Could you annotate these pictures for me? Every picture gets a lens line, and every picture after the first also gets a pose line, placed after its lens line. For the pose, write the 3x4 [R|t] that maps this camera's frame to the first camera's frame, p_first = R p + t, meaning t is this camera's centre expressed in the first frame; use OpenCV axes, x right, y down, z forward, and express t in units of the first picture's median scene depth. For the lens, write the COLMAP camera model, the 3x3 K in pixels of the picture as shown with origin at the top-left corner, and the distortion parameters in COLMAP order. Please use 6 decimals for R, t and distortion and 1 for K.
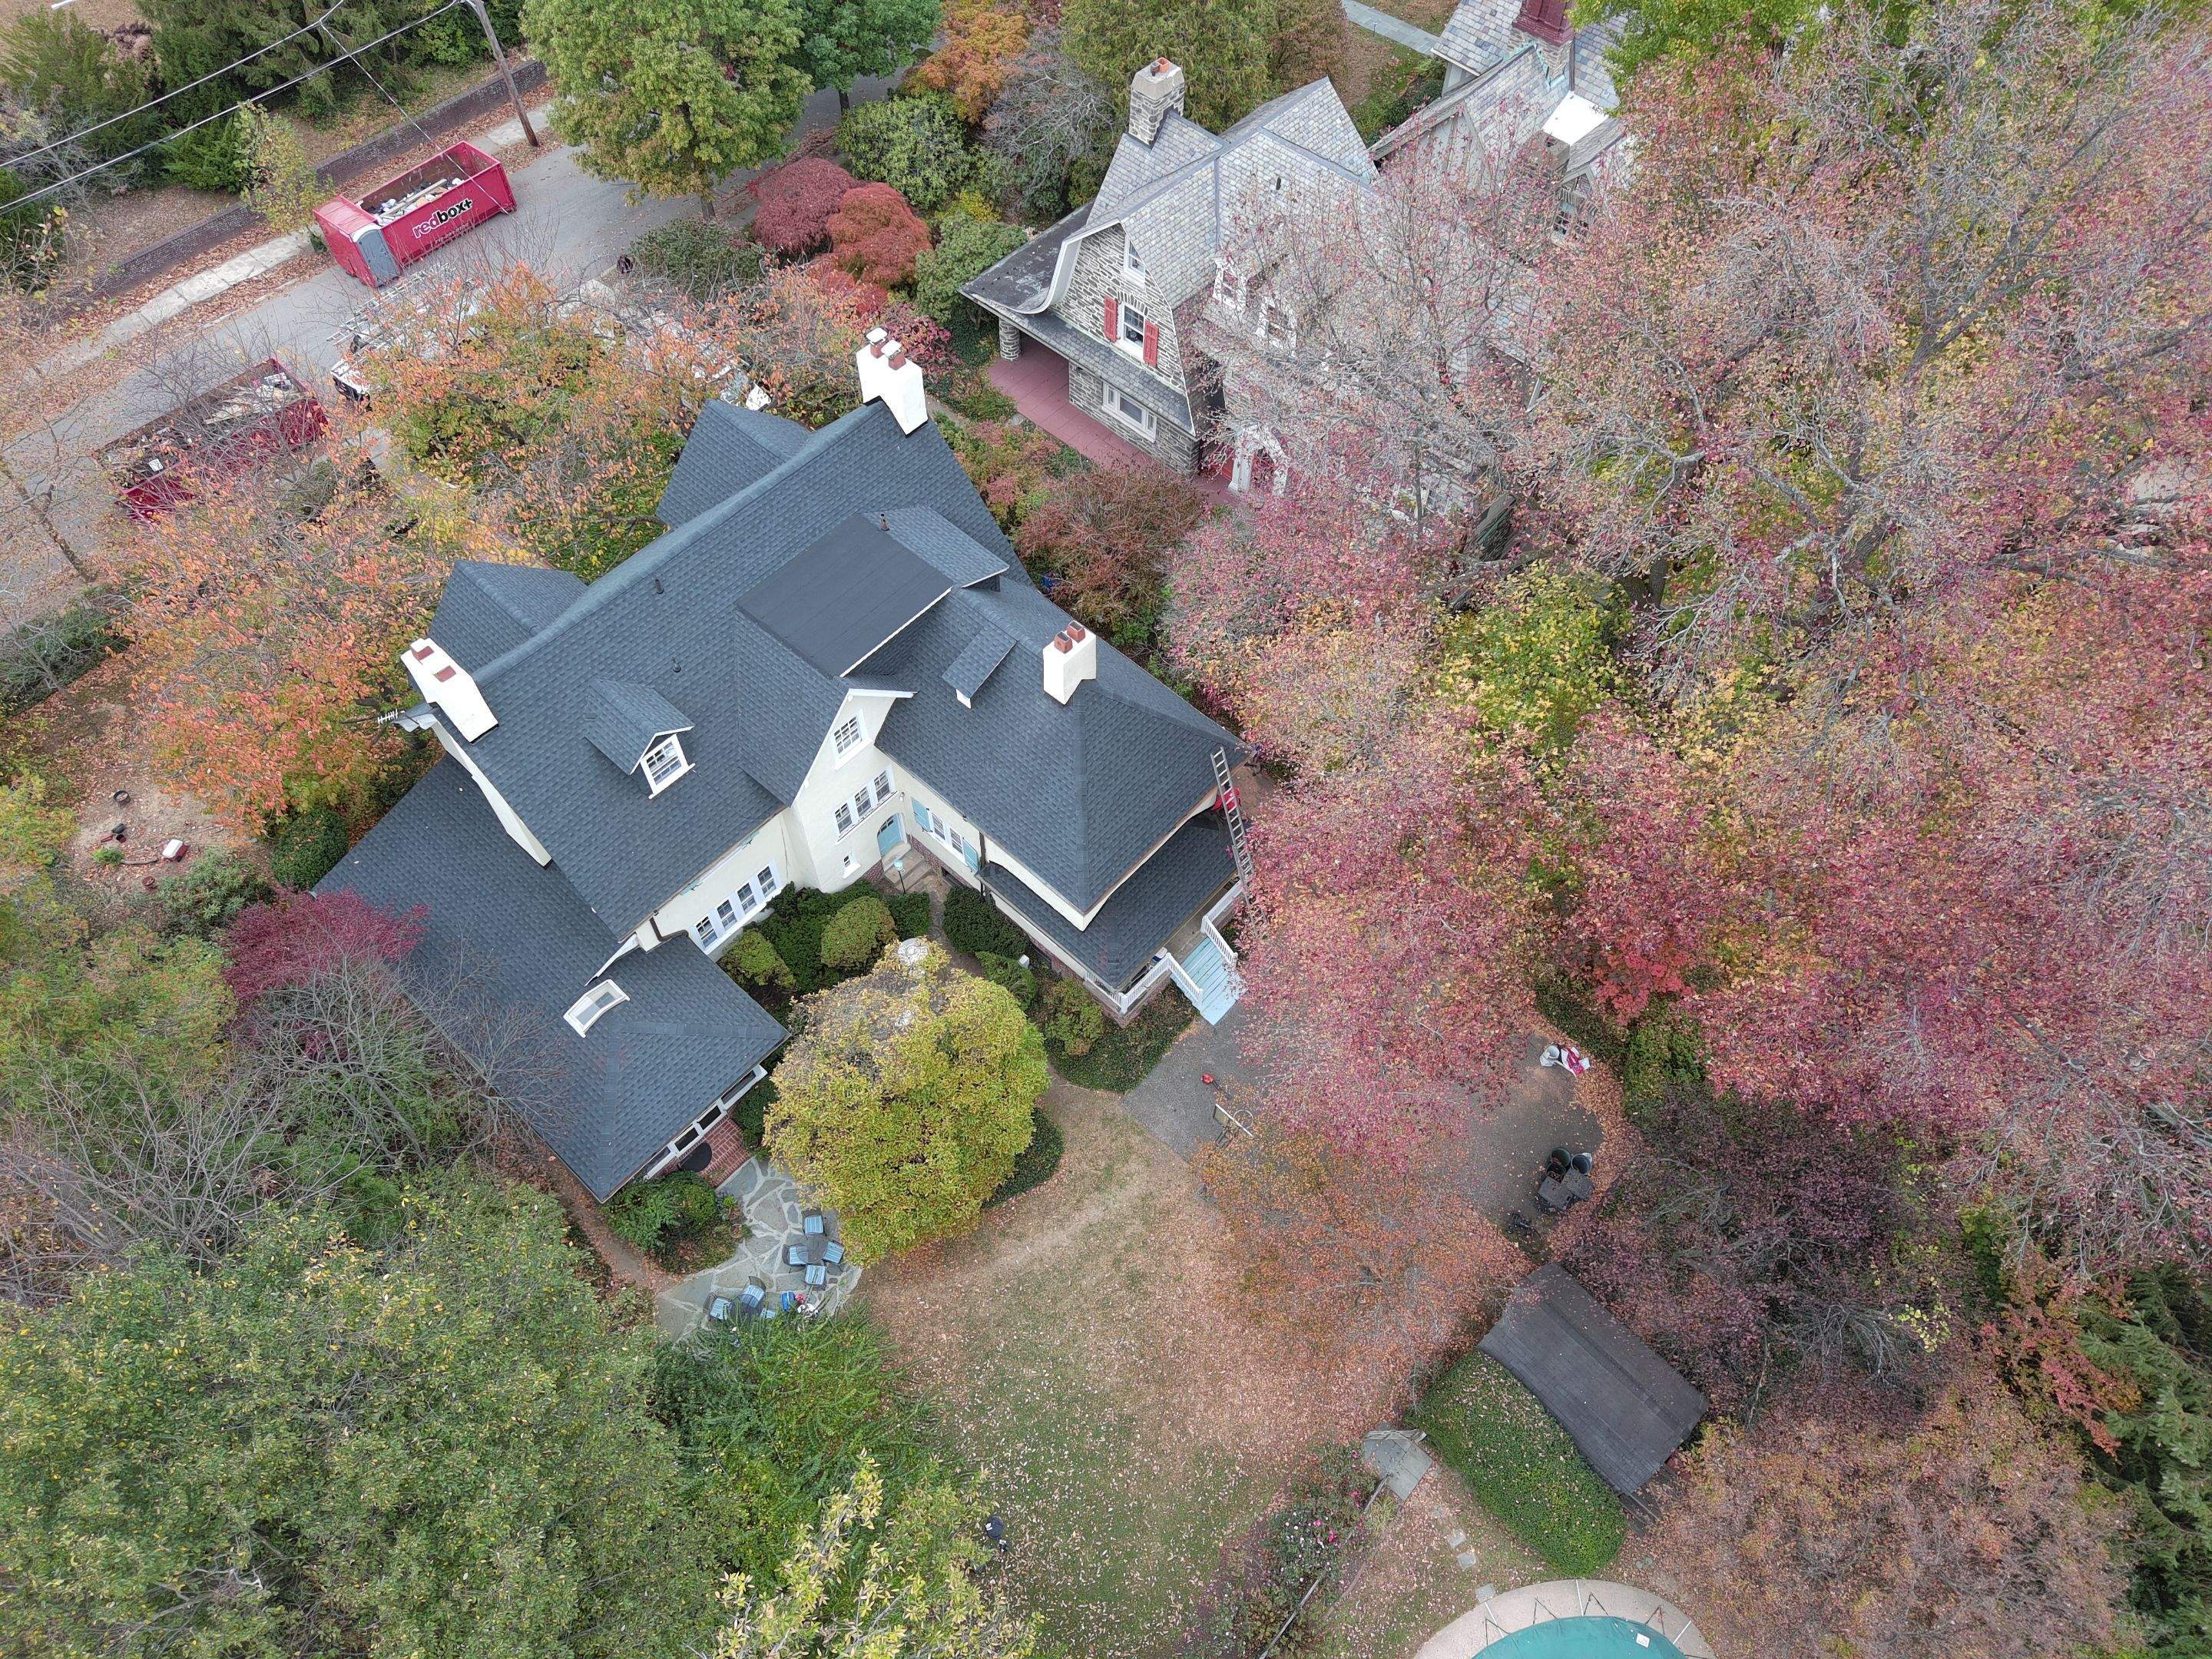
lens RADIAL K [[1477.0, 0, 1113.3], [0, 1477.0, 834.6], [0, 0, 1]] dist [0.009309, -0.012018]
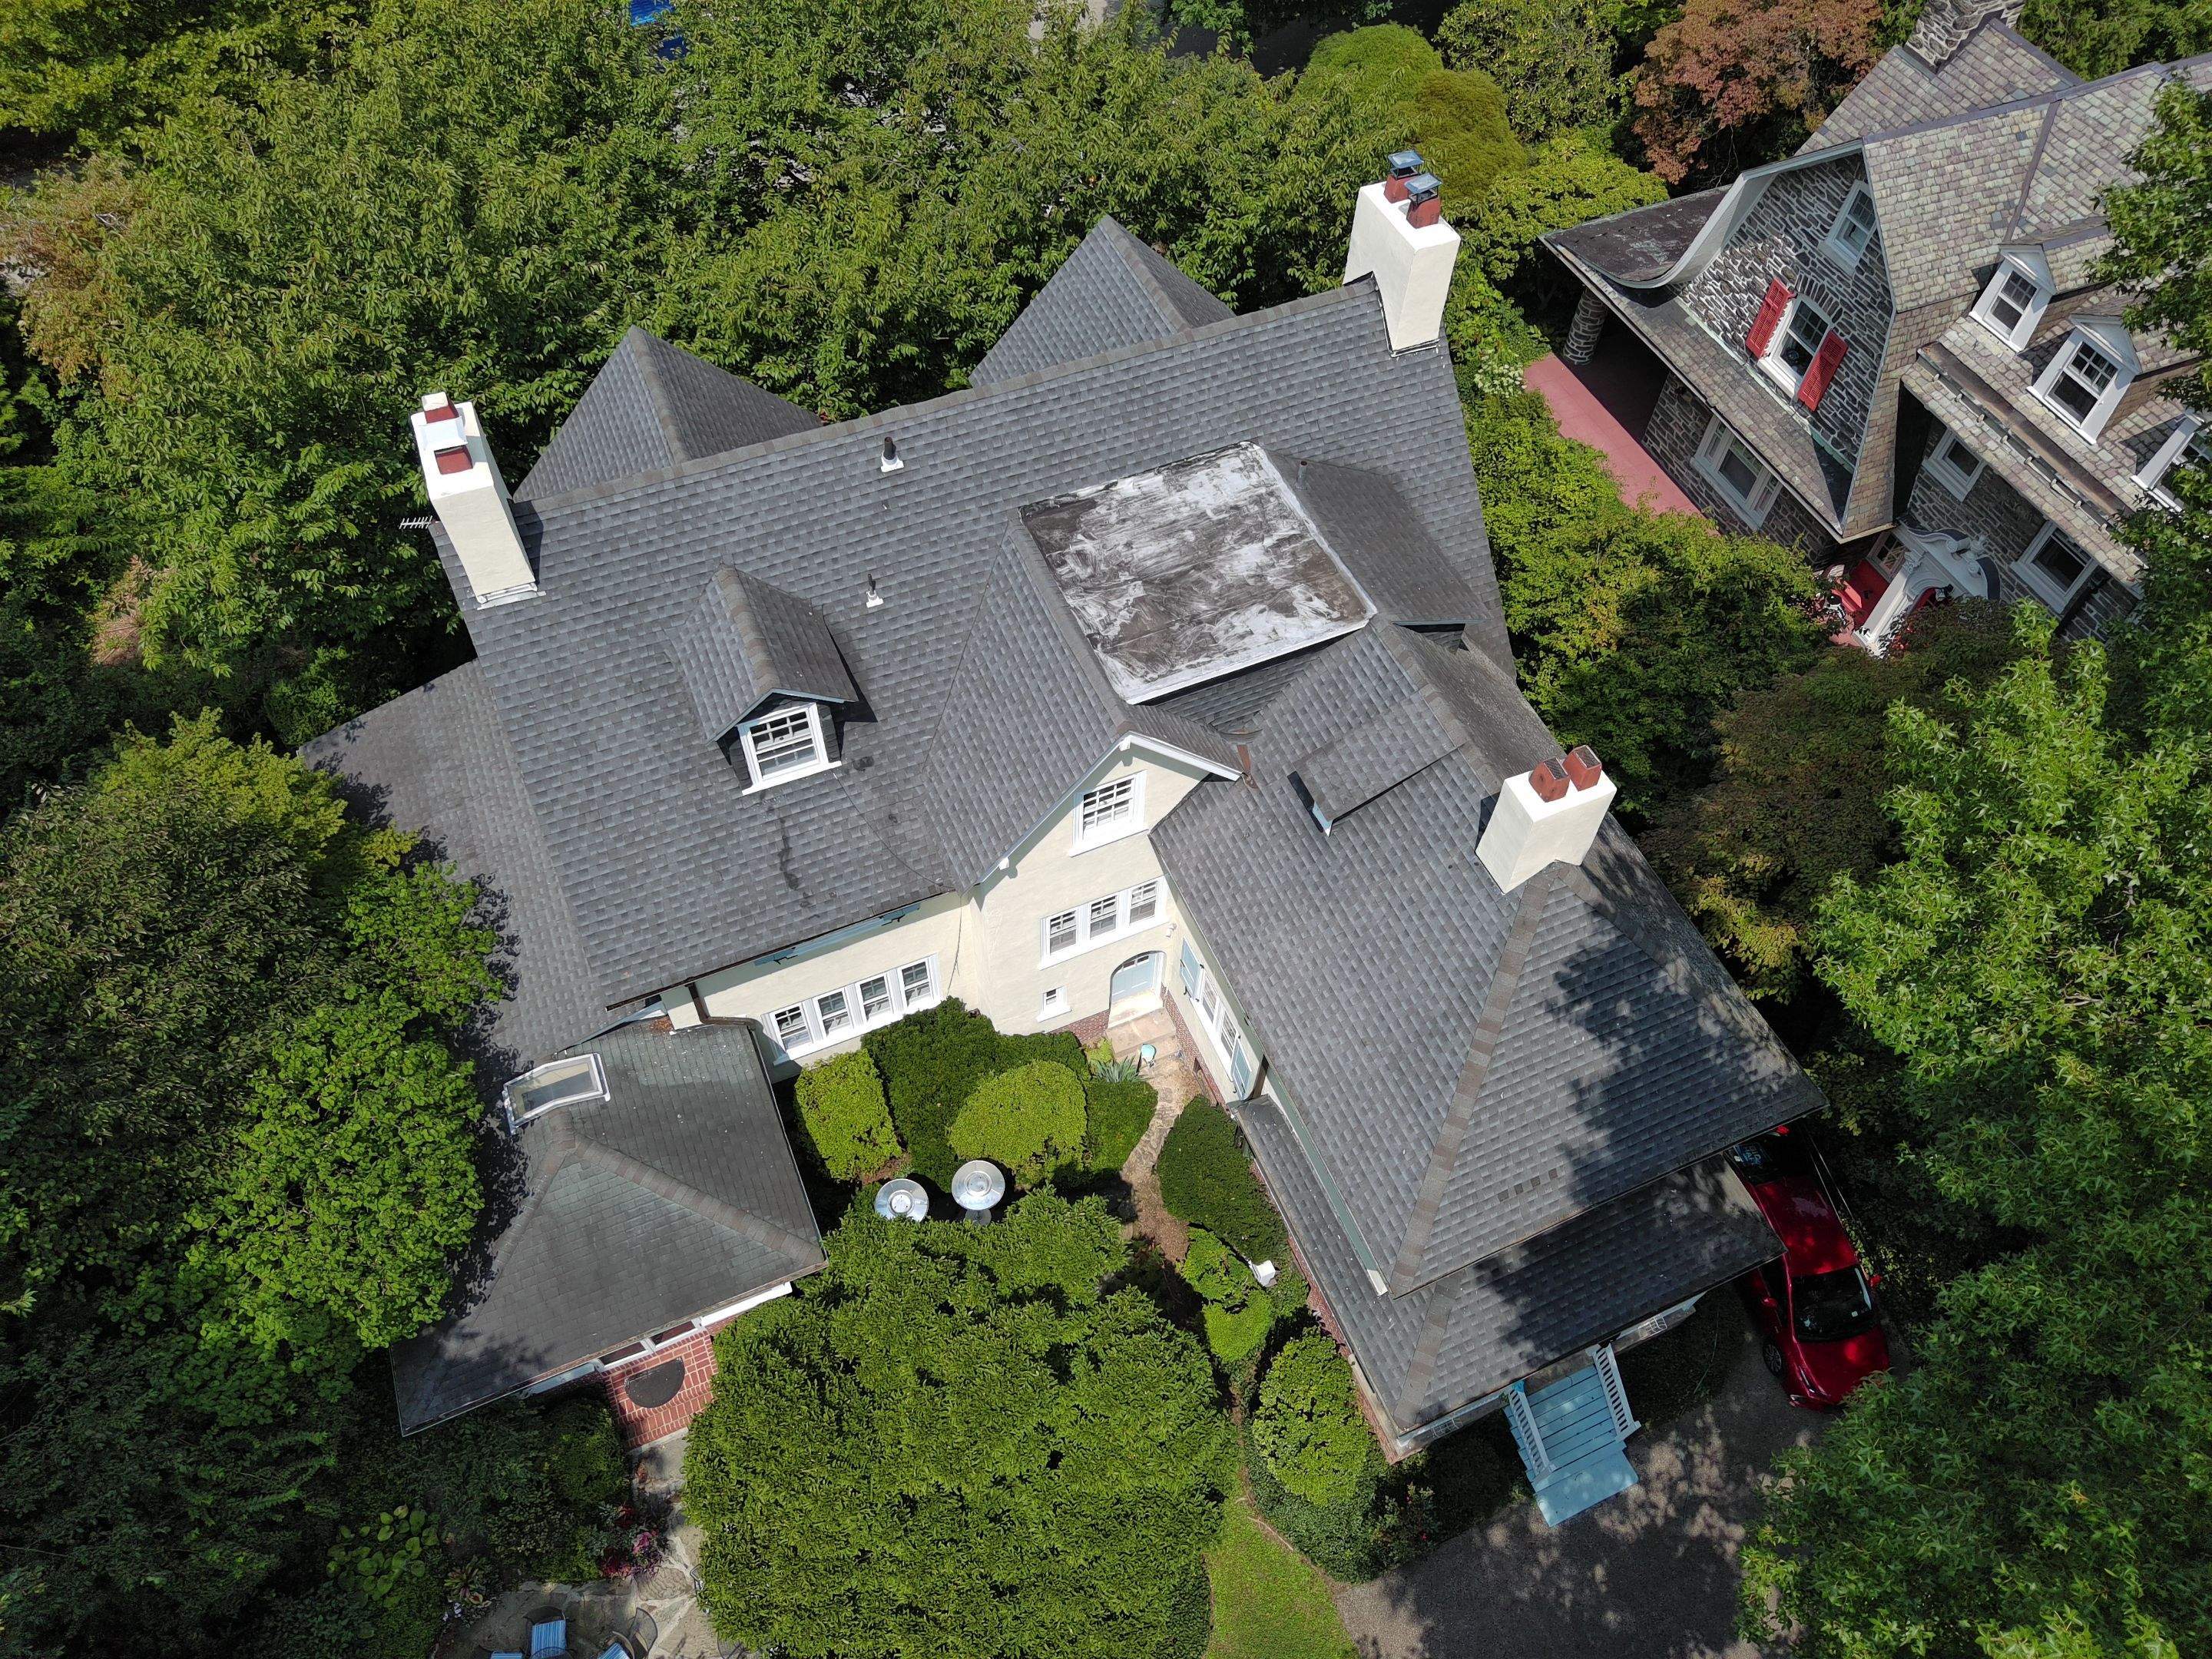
lens RADIAL K [[1477.0, 0, 1113.3], [0, 1477.0, 834.6], [0, 0, 1]] dist [0.009309, -0.012018]
pose [[0.910220, 0.342977, -0.232093, -0.038668], [-0.356129, 0.934300, -0.015995, -0.044392], [0.211359, 0.097214, 0.972562, 0.412462]]
